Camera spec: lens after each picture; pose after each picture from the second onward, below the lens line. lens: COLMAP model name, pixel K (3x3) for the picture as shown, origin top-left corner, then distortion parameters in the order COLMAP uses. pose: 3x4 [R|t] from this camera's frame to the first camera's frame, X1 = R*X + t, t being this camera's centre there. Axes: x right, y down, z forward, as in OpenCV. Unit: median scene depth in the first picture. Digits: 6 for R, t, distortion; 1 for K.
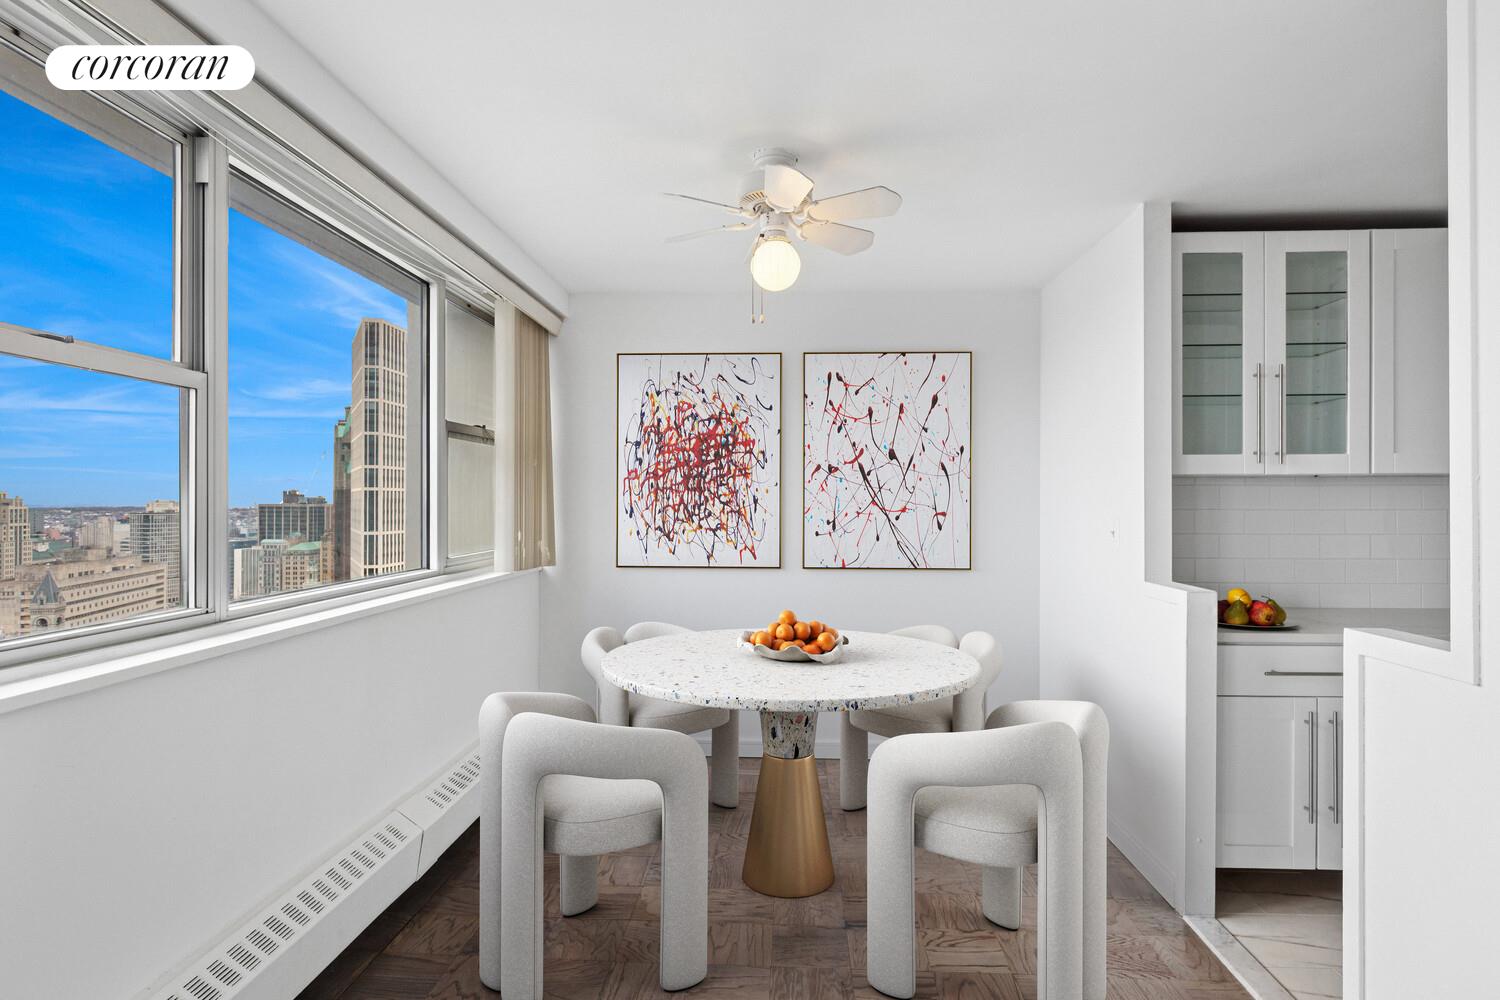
lens RADIAL K [[751.2, 0, 749.9], [0, 751.2, 480.9], [0, 0, 1]] dist [0.002031, 0.000186]
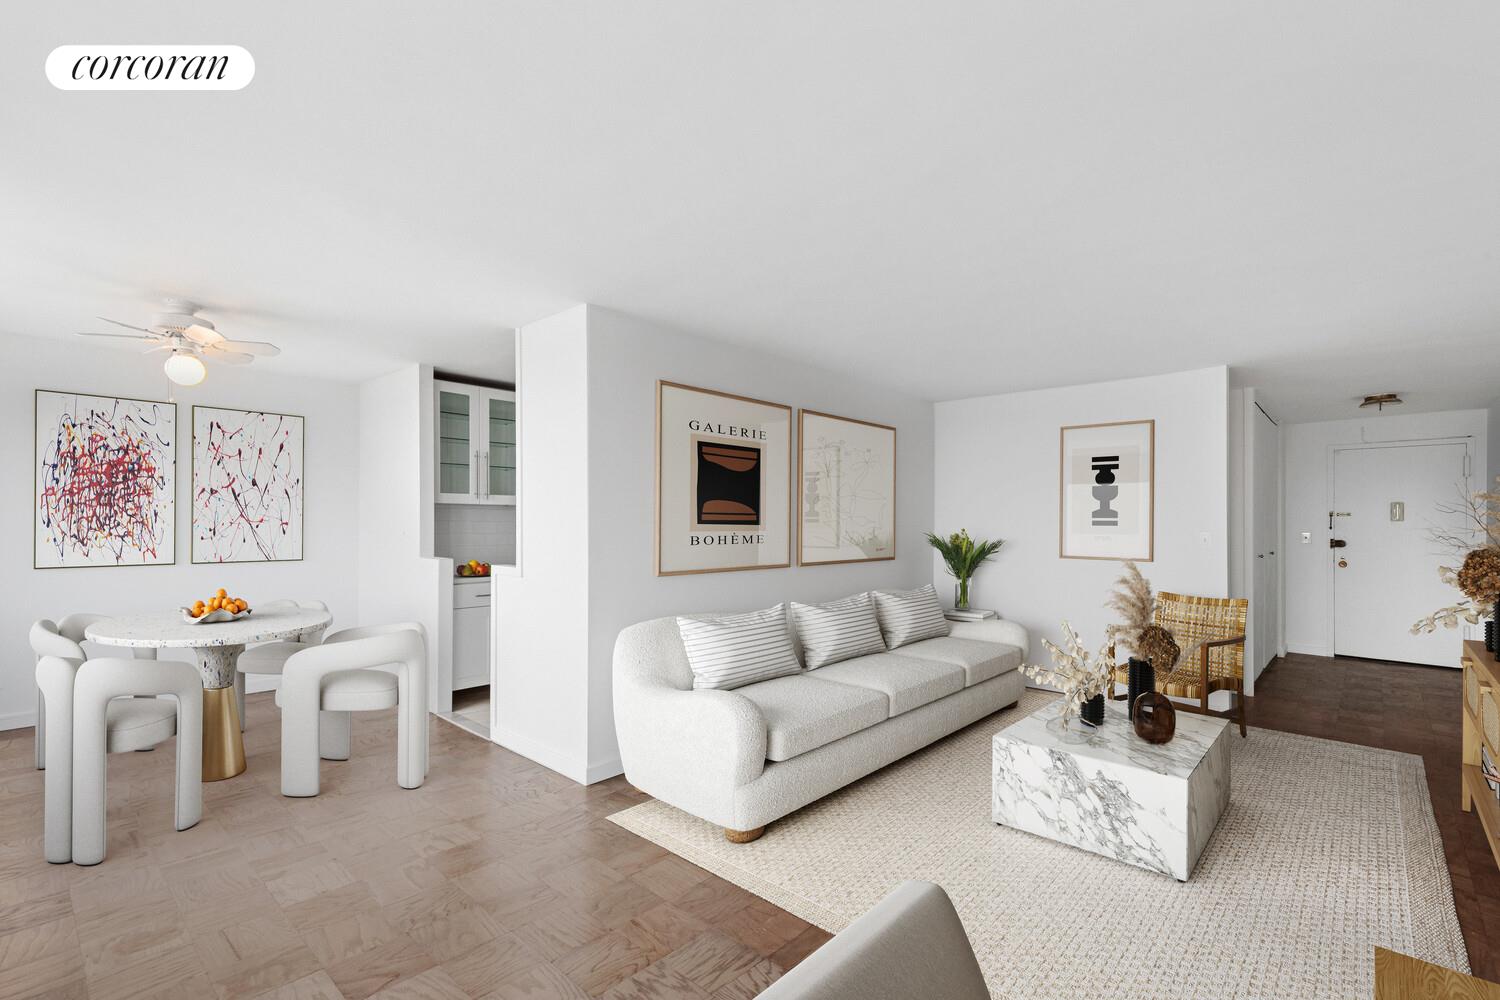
lens RADIAL K [[684.8, 0, 750.0], [0, 684.8, 500.0], [0, 0, 1]] dist [0.026005, -0.020581]
pose [[0.432071, 0.025304, 0.901485, -0.648418], [-0.029584, 0.999466, -0.013875, -0.012443], [-0.901354, -0.020674, 0.432589, -0.475893]]
